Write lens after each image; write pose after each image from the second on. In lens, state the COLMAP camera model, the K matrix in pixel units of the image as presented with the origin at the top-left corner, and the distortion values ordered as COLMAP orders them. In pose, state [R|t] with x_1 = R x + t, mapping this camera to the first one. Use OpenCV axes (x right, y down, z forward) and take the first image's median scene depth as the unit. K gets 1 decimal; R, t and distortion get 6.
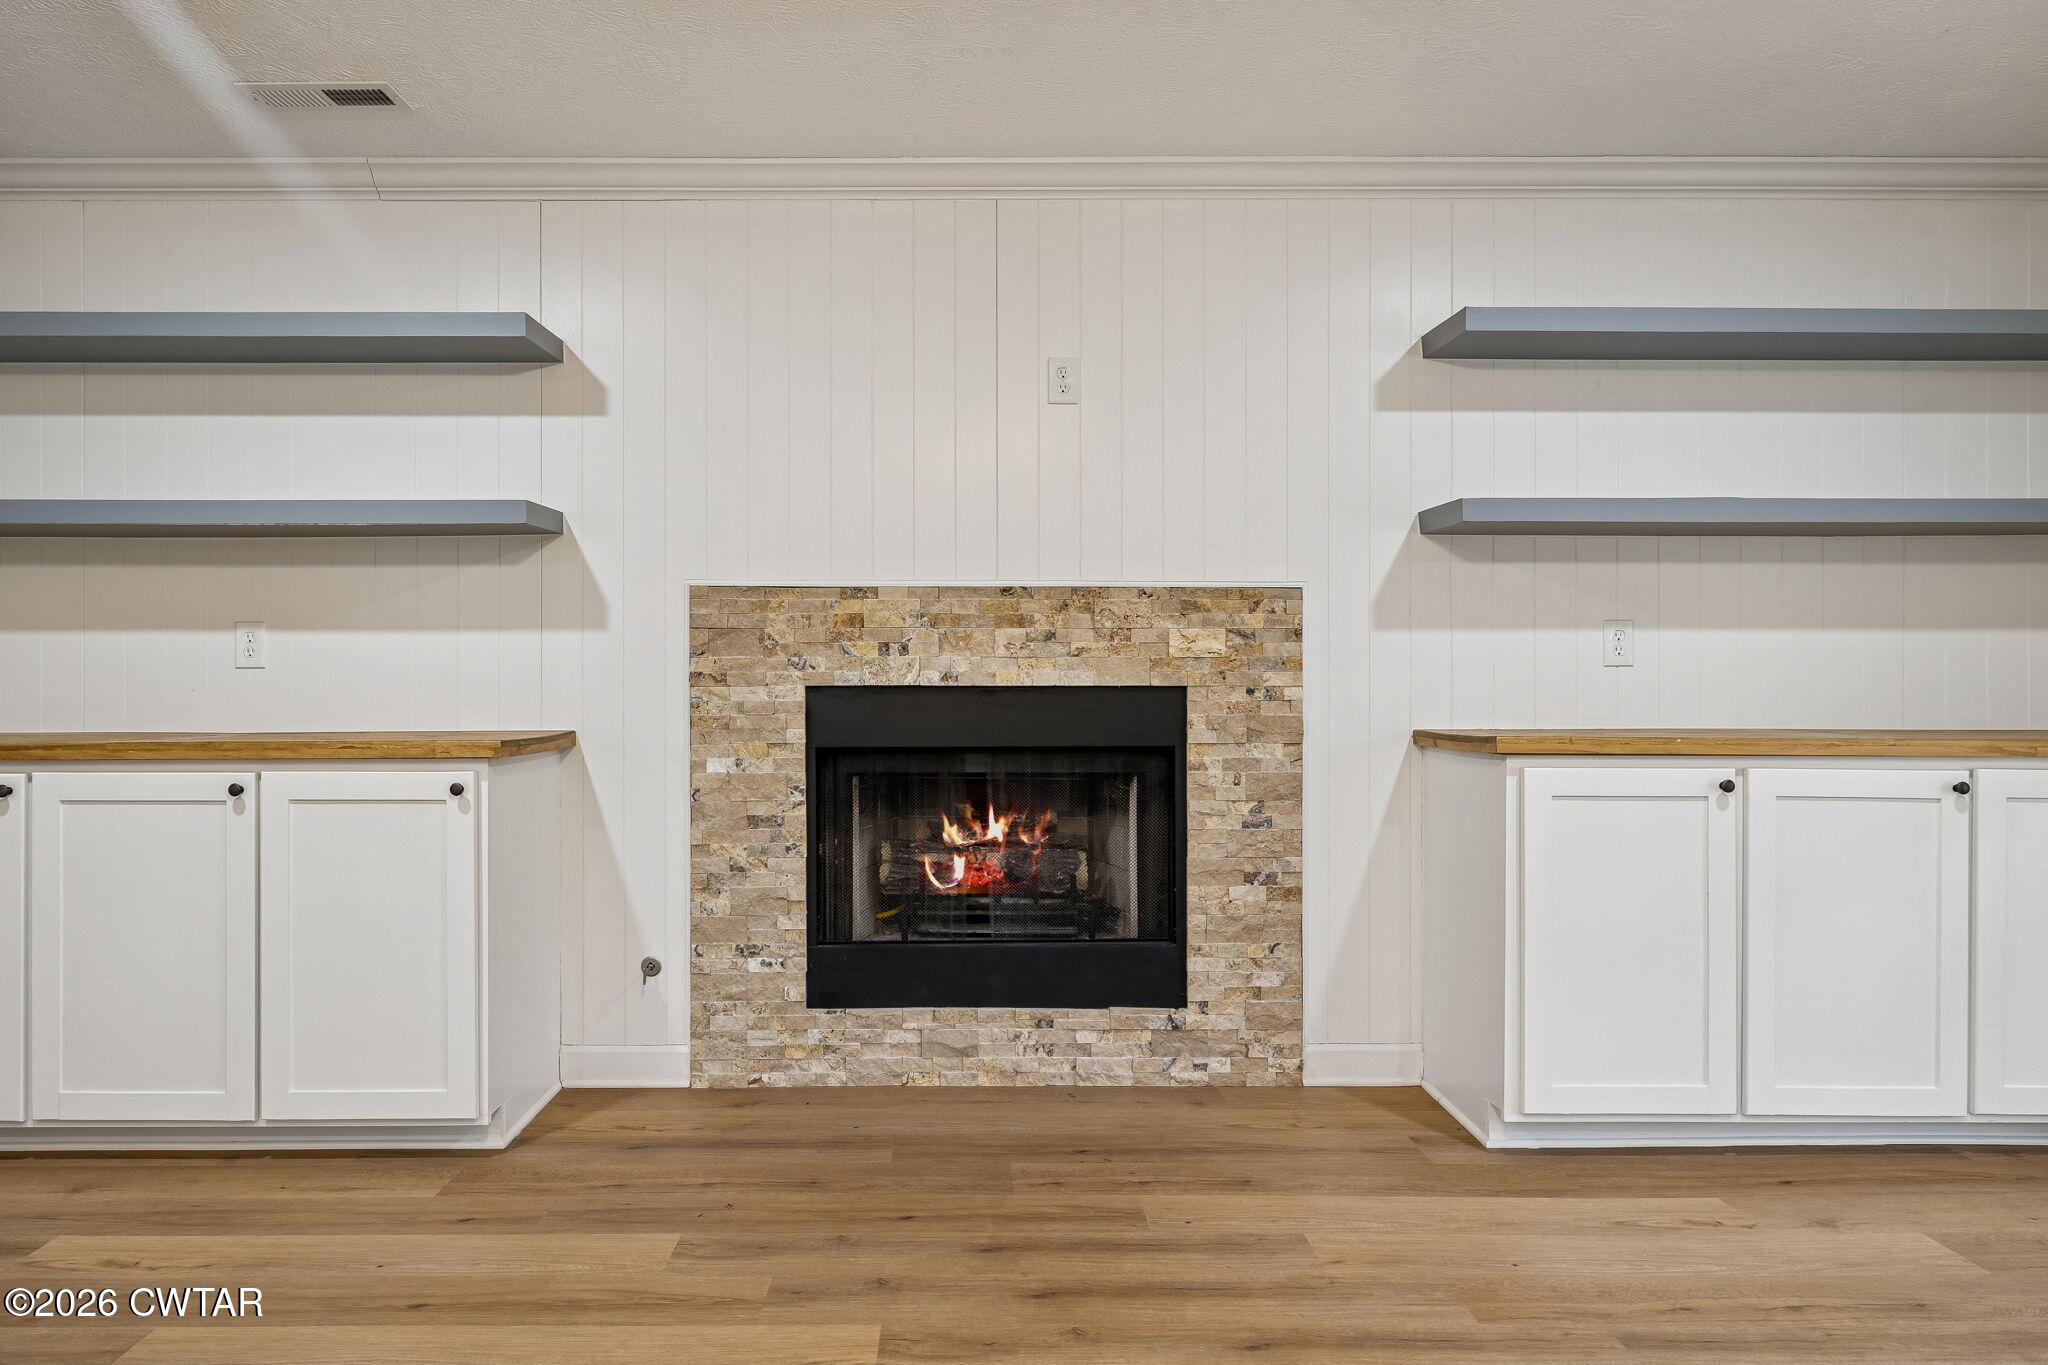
lens RADIAL K [[1277.4, 0, 984.5], [0, 1277.4, 674.3], [0, 0, 1]] dist [0.001374, -0.000016]
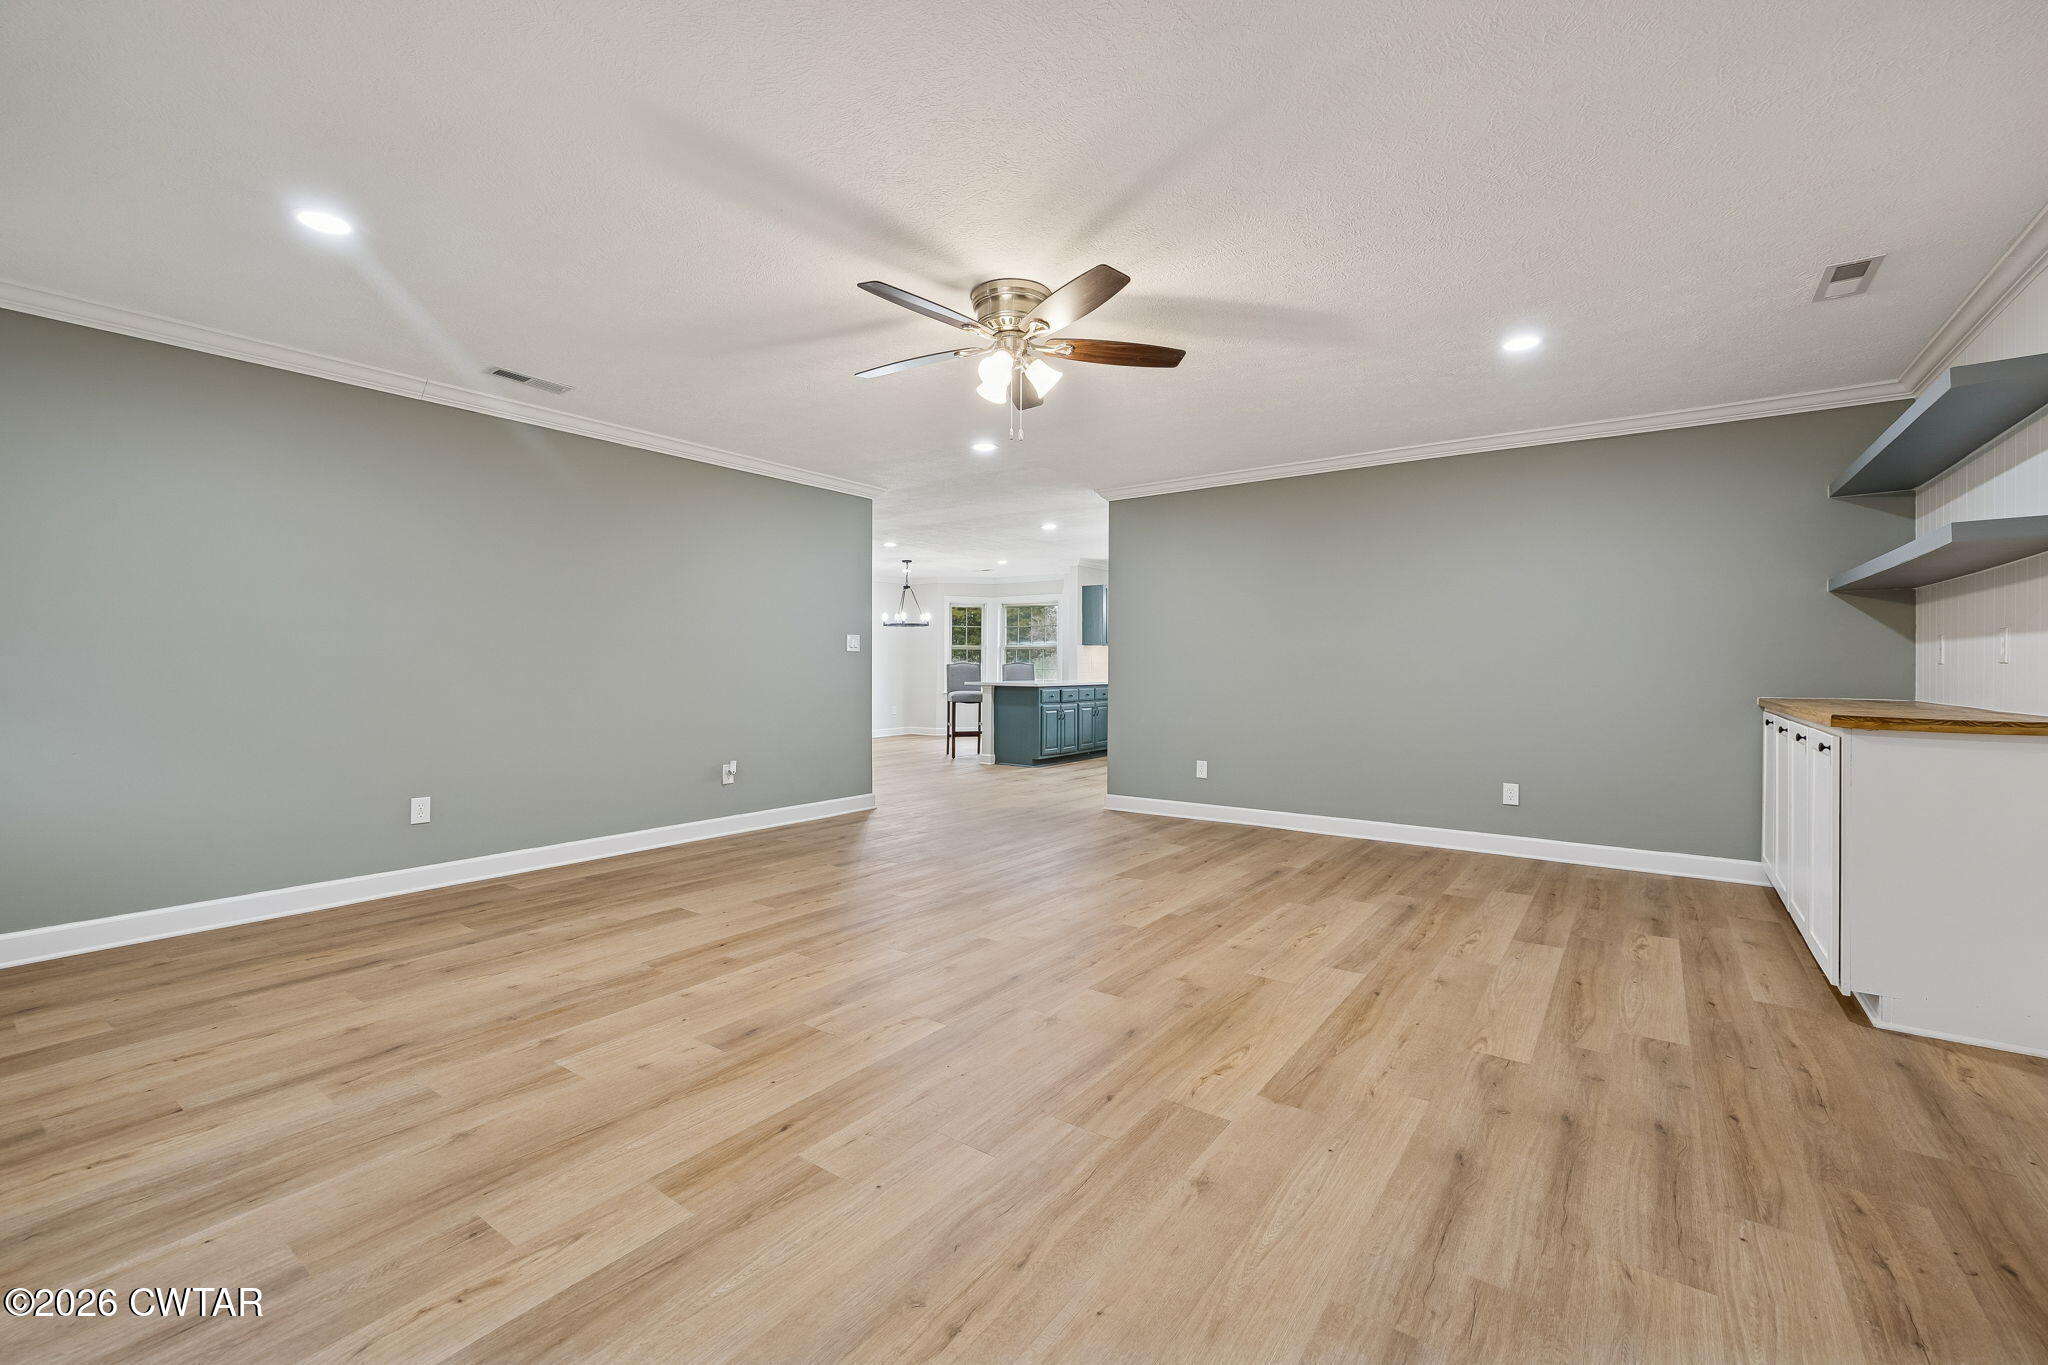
lens RADIAL K [[884.6, 0, 1002.8], [0, 884.6, 675.2], [0, 0, 1]] dist [-0.001362, -0.000349]
pose [[-0.617357, 0.005427, -0.786664, 0.762276], [-0.003000, 0.999953, 0.009253, 0.001910], [0.786677, 0.008072, -0.617312, 0.725458]]
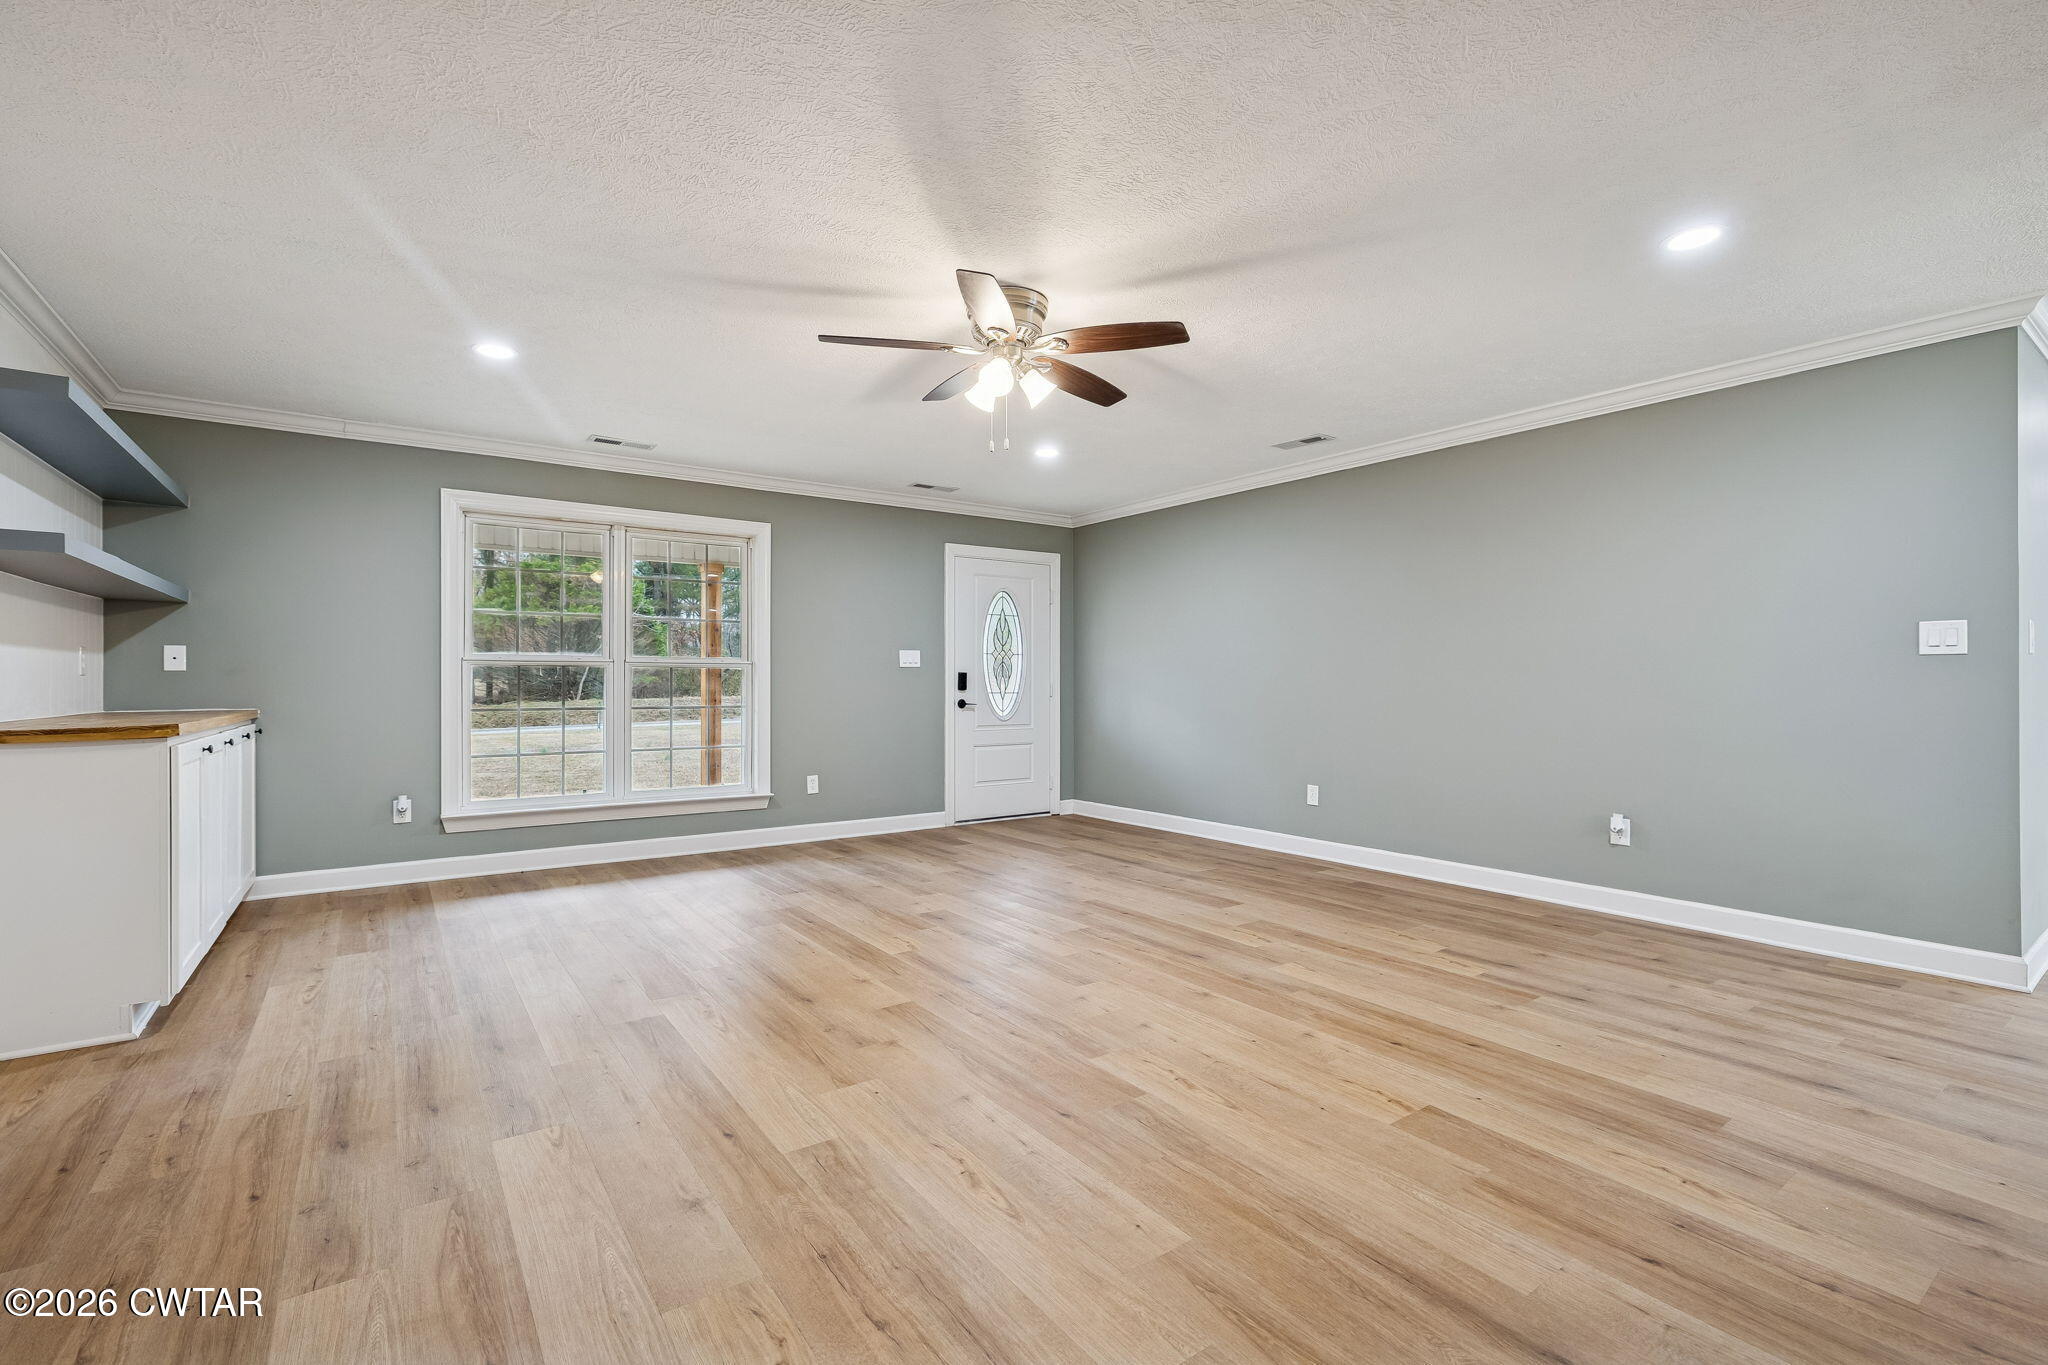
lens RADIAL K [[884.6, 0, 1002.8], [0, 884.6, 675.2], [0, 0, 1]] dist [-0.001362, -0.000349]
pose [[-0.546849, 0.005496, 0.837213, -0.753974], [-0.001300, 0.999972, -0.007414, 0.001019], [-0.837230, -0.005143, -0.546826, 0.662638]]
